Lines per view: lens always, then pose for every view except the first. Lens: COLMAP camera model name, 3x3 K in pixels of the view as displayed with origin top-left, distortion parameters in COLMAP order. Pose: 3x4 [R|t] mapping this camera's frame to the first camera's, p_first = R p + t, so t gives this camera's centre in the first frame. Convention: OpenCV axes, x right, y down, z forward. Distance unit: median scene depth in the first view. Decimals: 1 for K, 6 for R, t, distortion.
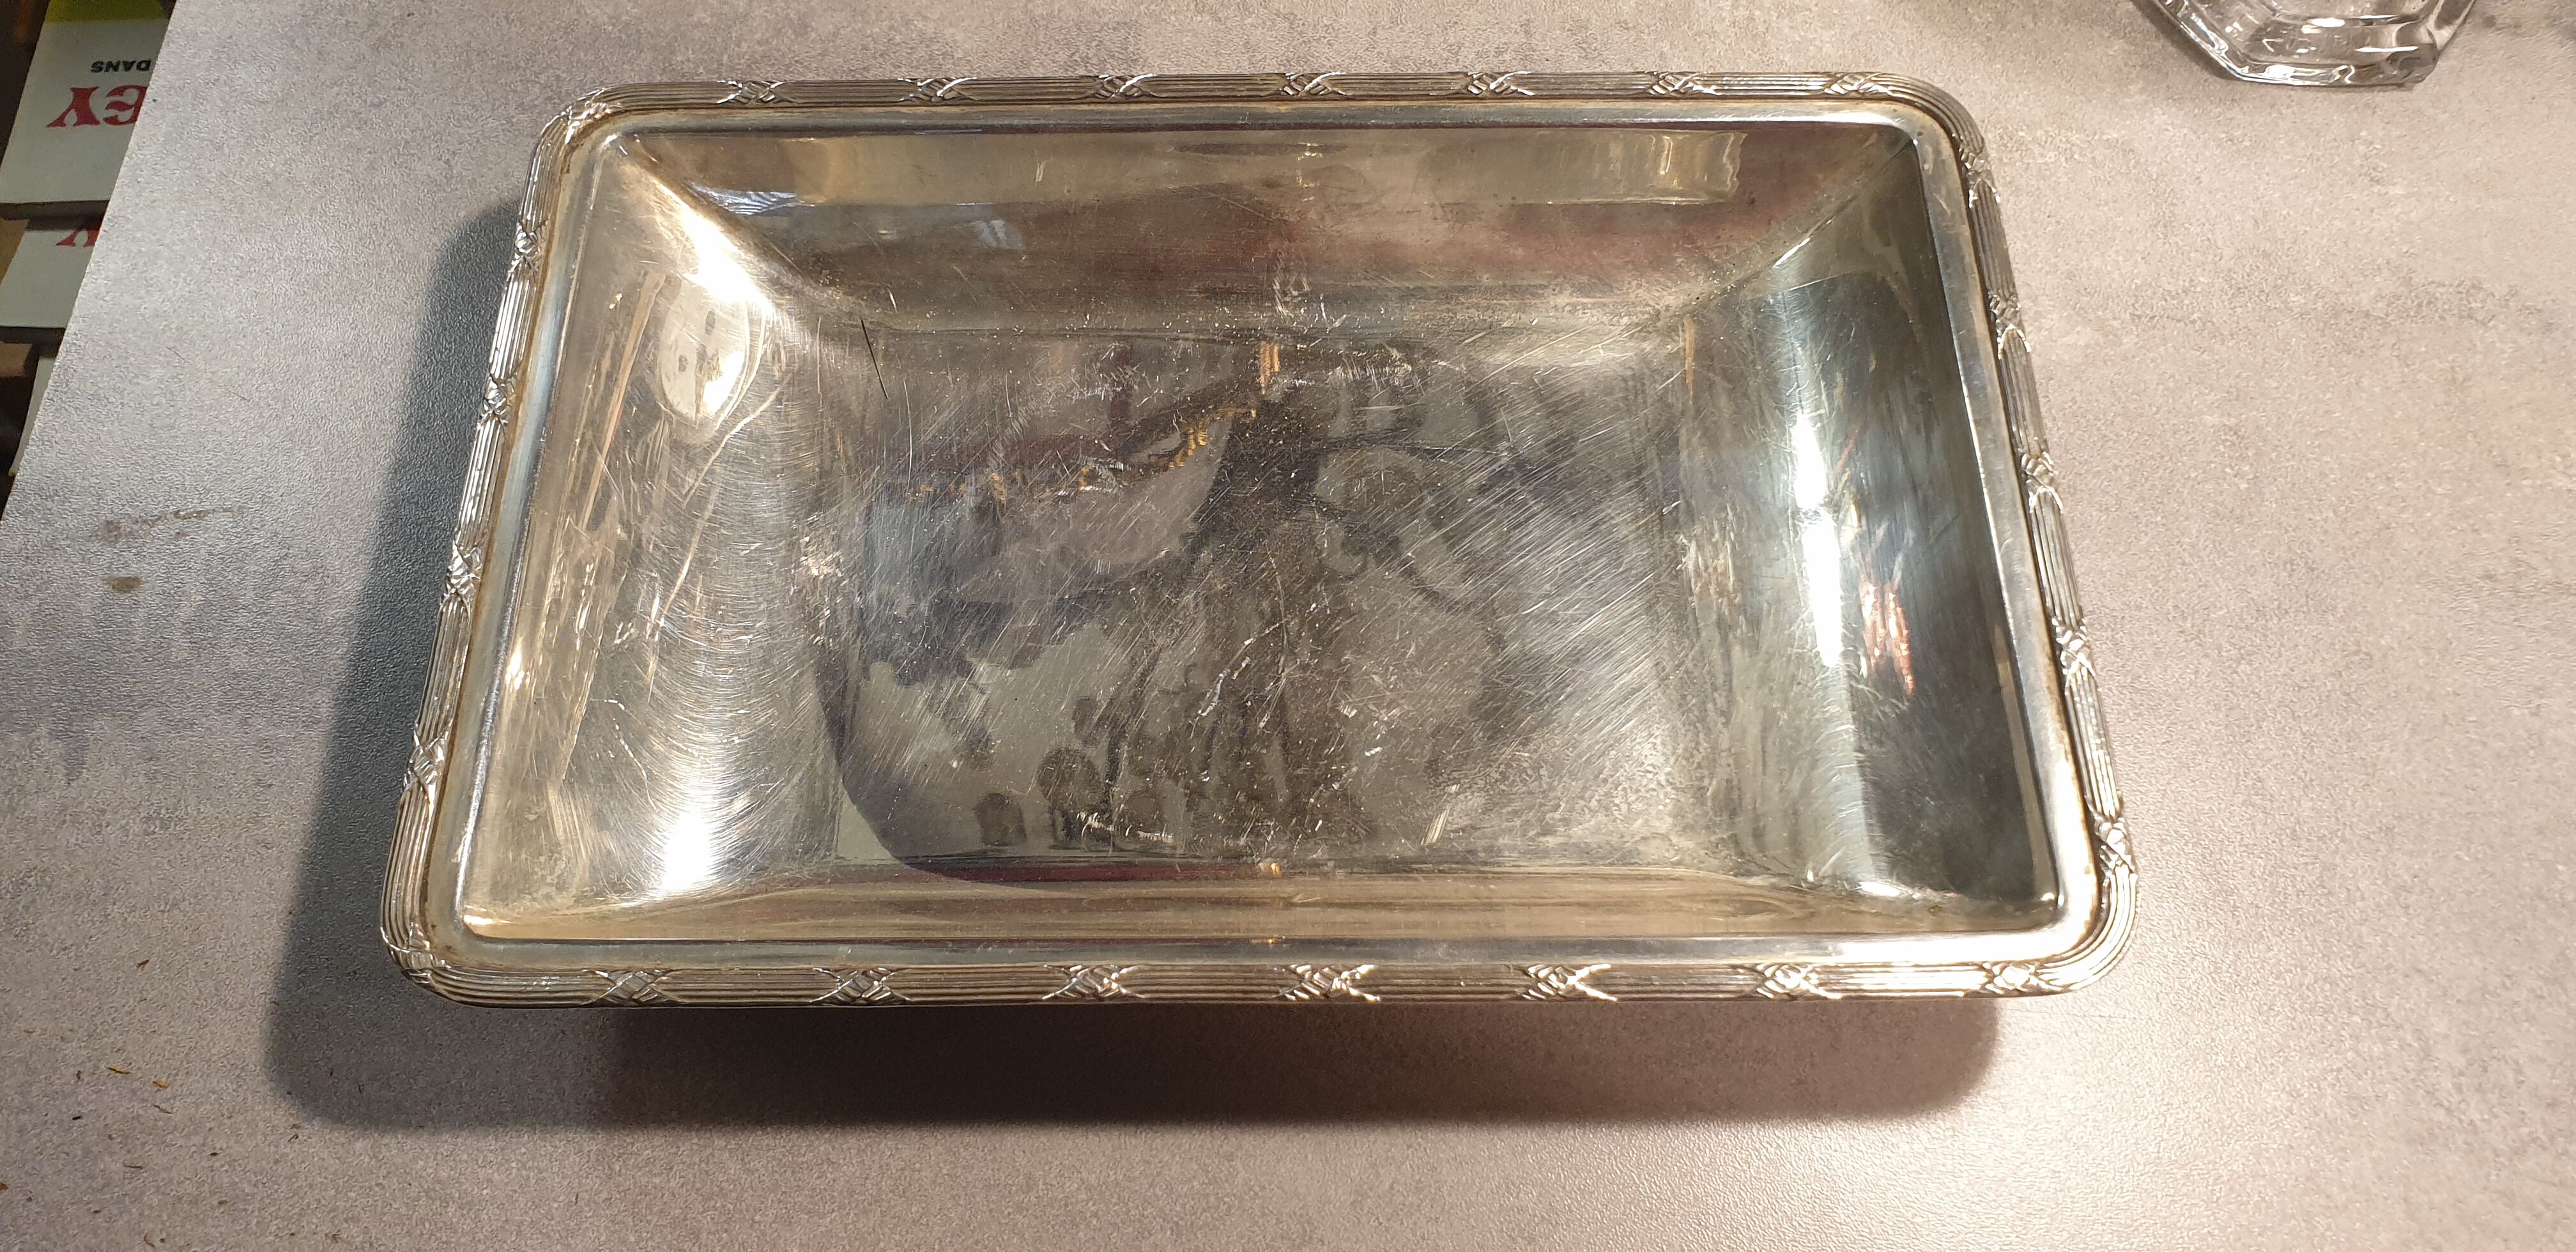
lens RADIAL K [[1913.0, 0, 1288.0], [0, 1913.0, 626.0], [0, 0, 1]] dist [0.035058, 0.001940]
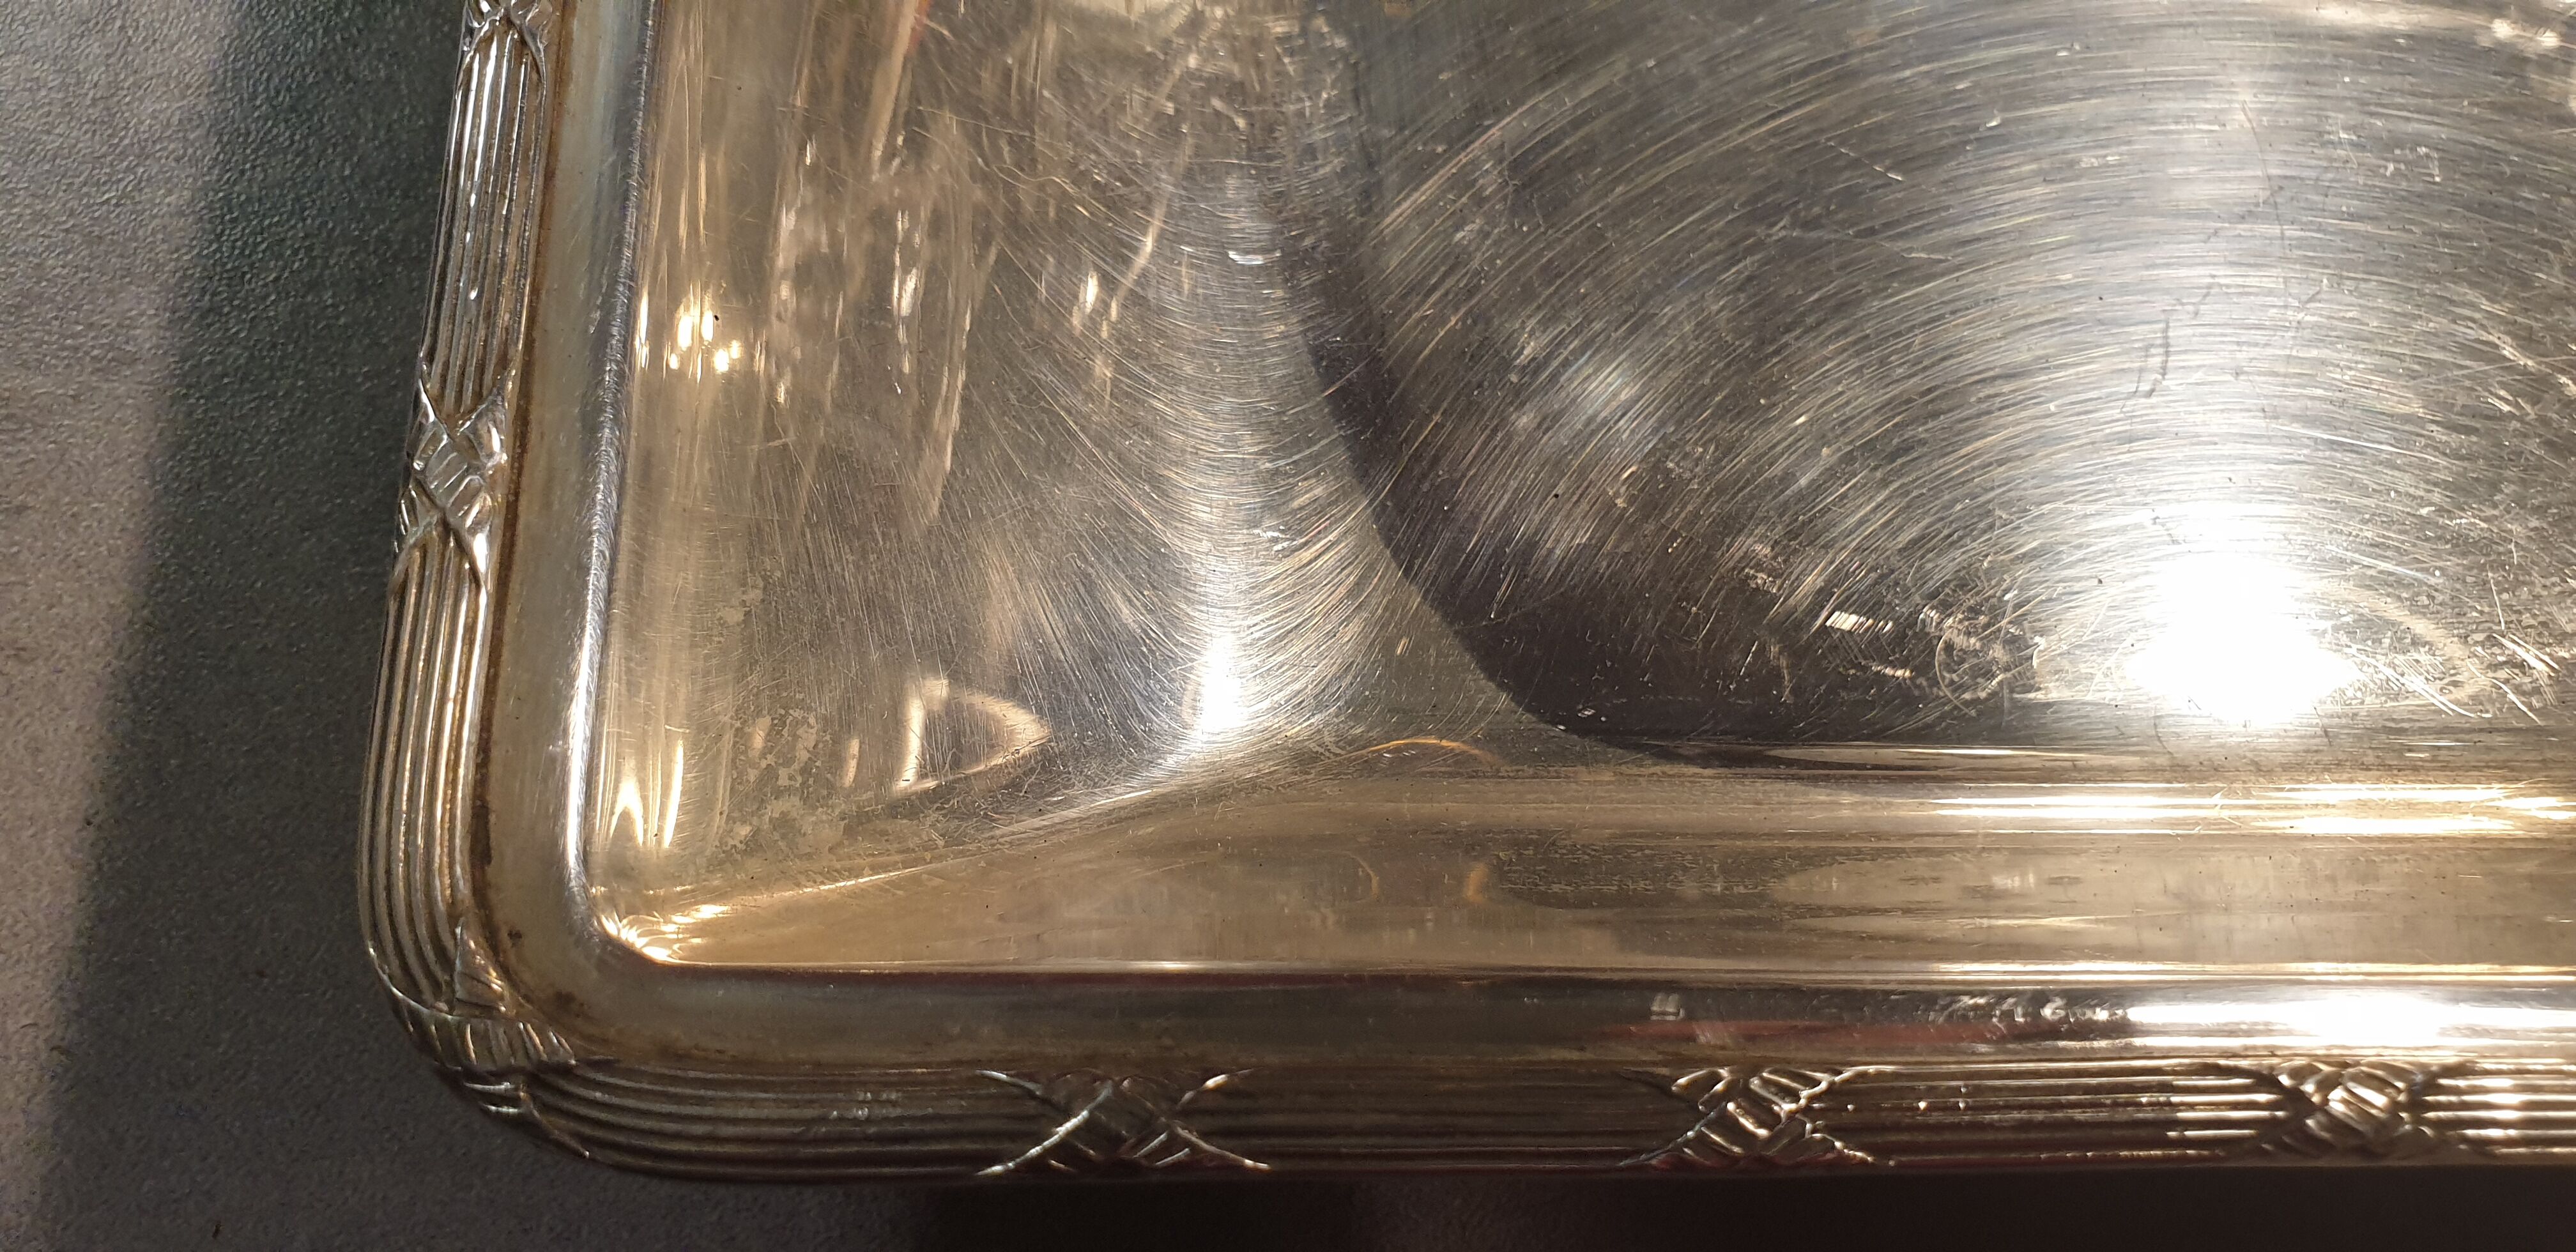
lens RADIAL K [[1913.0, 0, 1288.0], [0, 1913.0, 626.0], [0, 0, 1]] dist [0.035058, 0.001940]
pose [[0.997073, 0.016780, 0.074590, -0.266483], [-0.027851, 0.988299, 0.149967, 0.034865], [-0.071200, -0.151606, 0.985873, 0.526358]]
